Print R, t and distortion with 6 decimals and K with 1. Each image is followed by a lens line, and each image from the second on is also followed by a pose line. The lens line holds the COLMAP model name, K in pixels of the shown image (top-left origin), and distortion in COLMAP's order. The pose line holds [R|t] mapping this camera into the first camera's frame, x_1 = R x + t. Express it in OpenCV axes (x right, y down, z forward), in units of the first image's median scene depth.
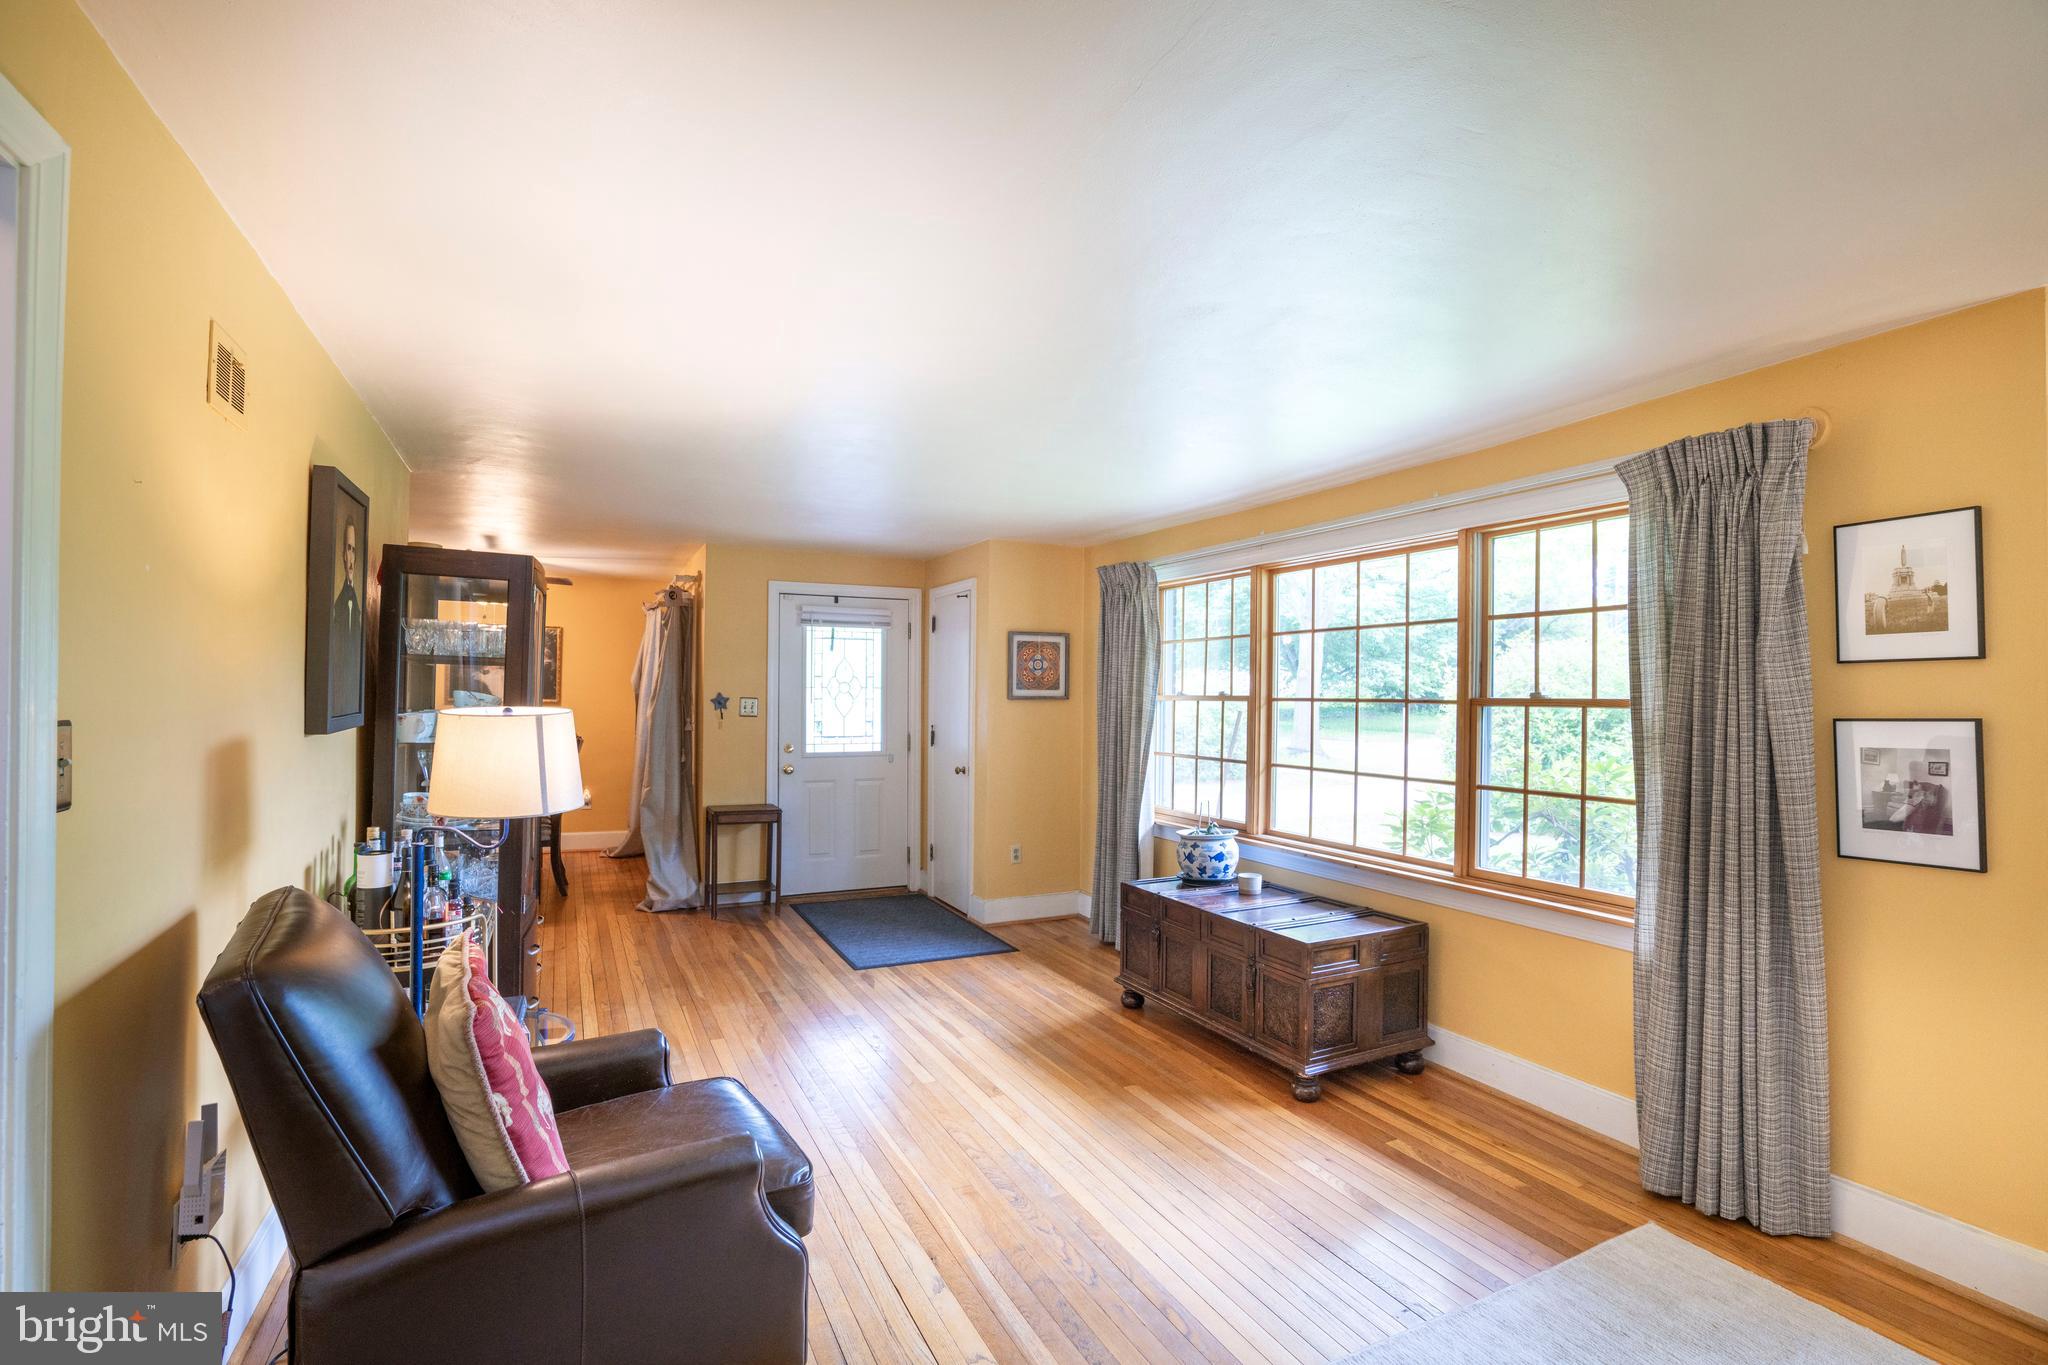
lens RADIAL K [[949.5, 0, 1022.4], [0, 949.5, 685.1], [0, 0, 1]] dist [-0.055005, 0.020825]
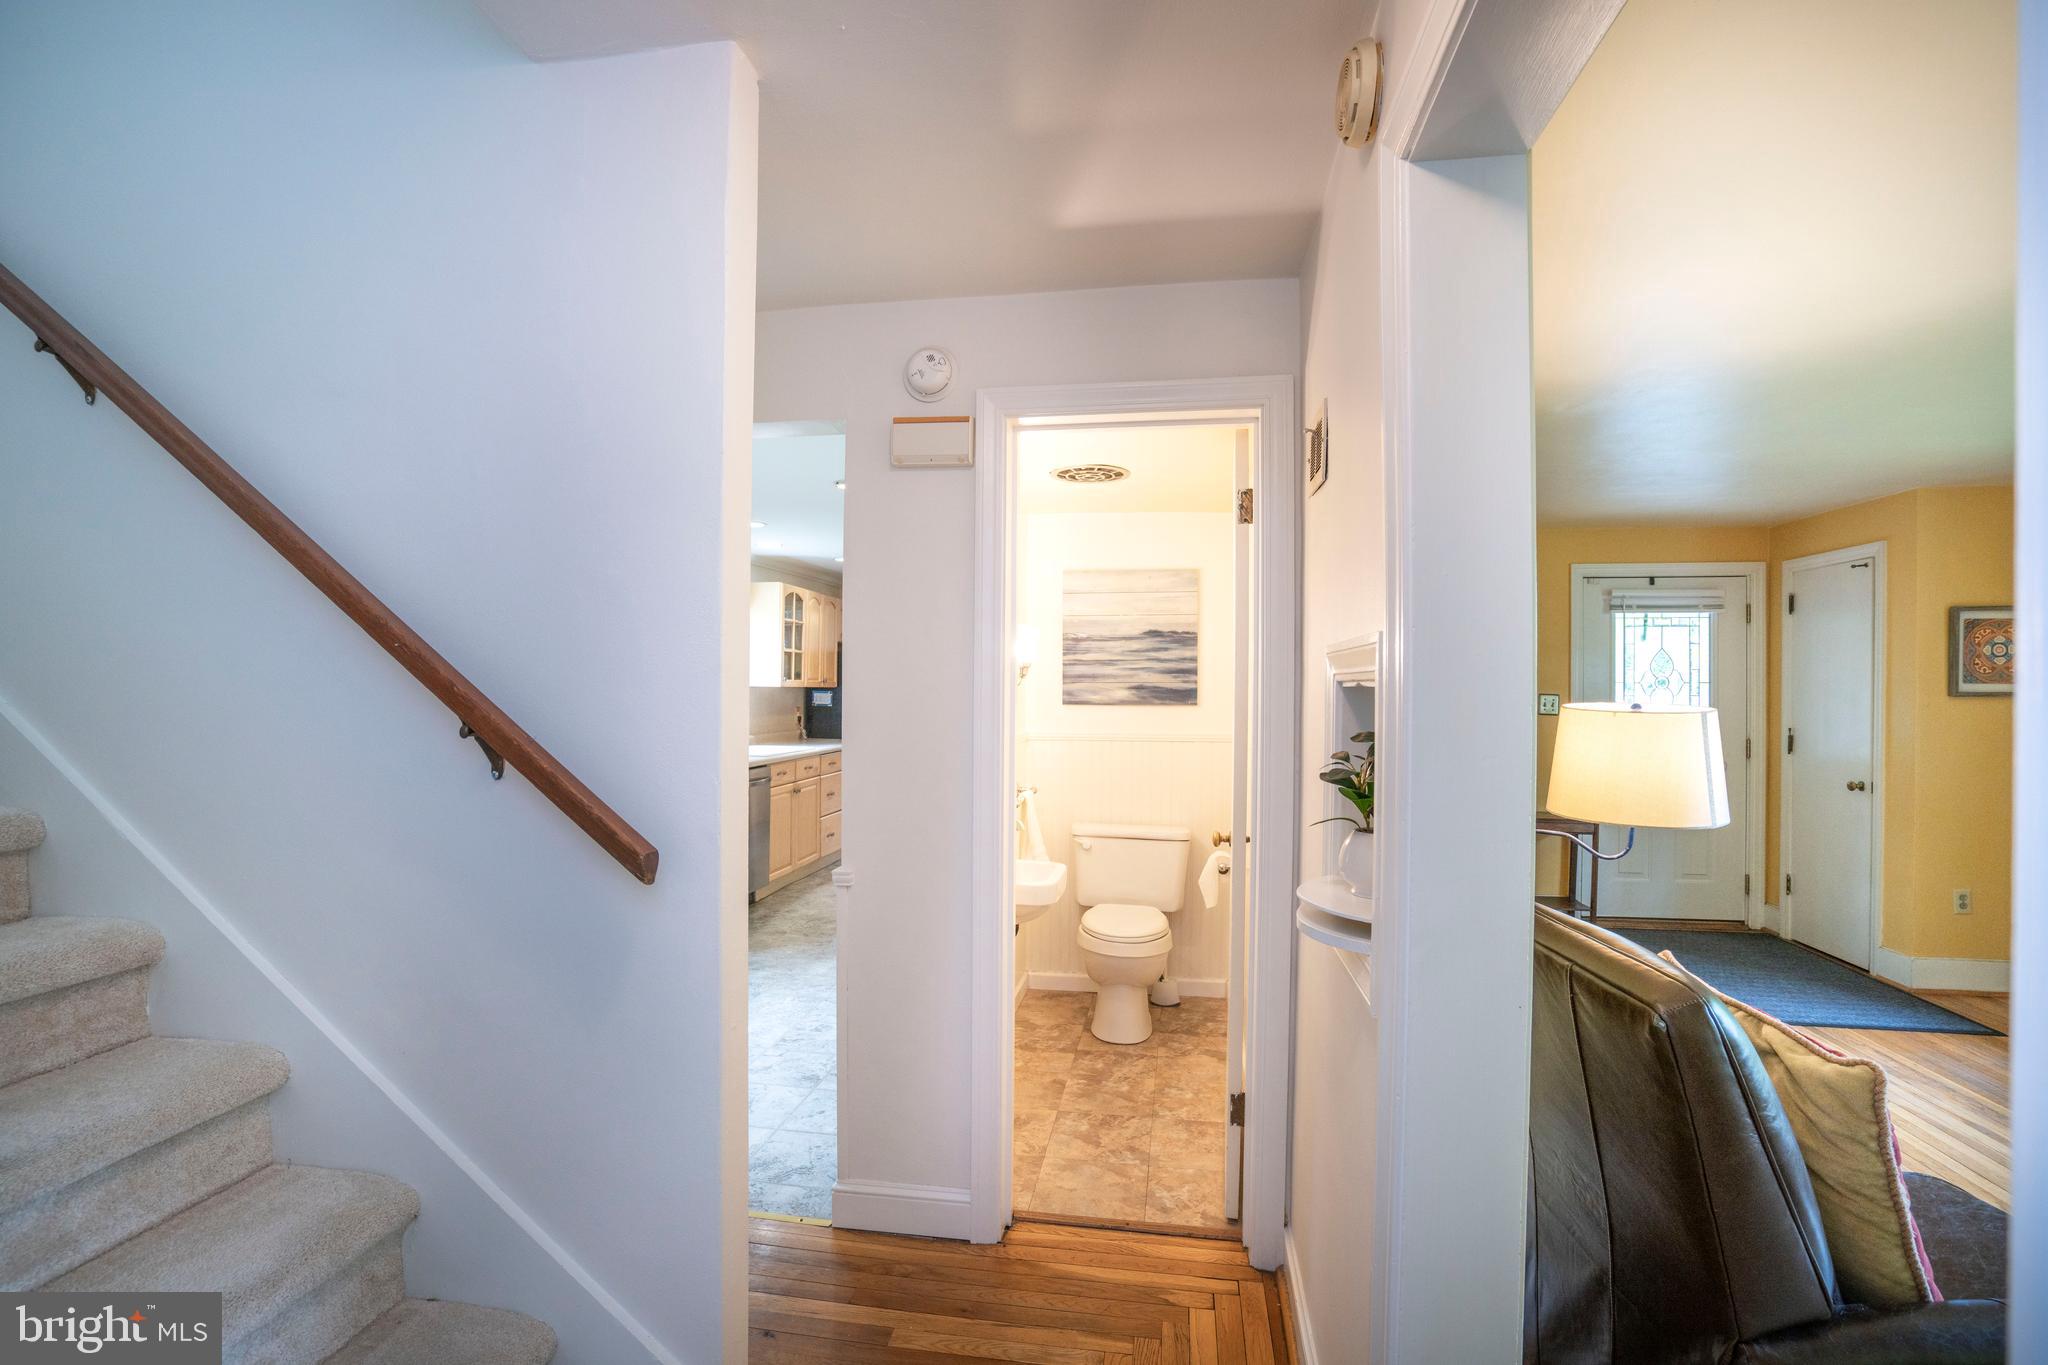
lens RADIAL K [[949.5, 0, 1020.8], [0, 949.5, 688.7], [0, 0, 1]] dist [-0.055005, 0.020825]
pose [[0.815155, -0.003261, -0.579233, -0.194168], [0.007491, 0.999960, 0.004913, -0.000395], [0.579194, -0.008344, 0.815147, -0.027292]]
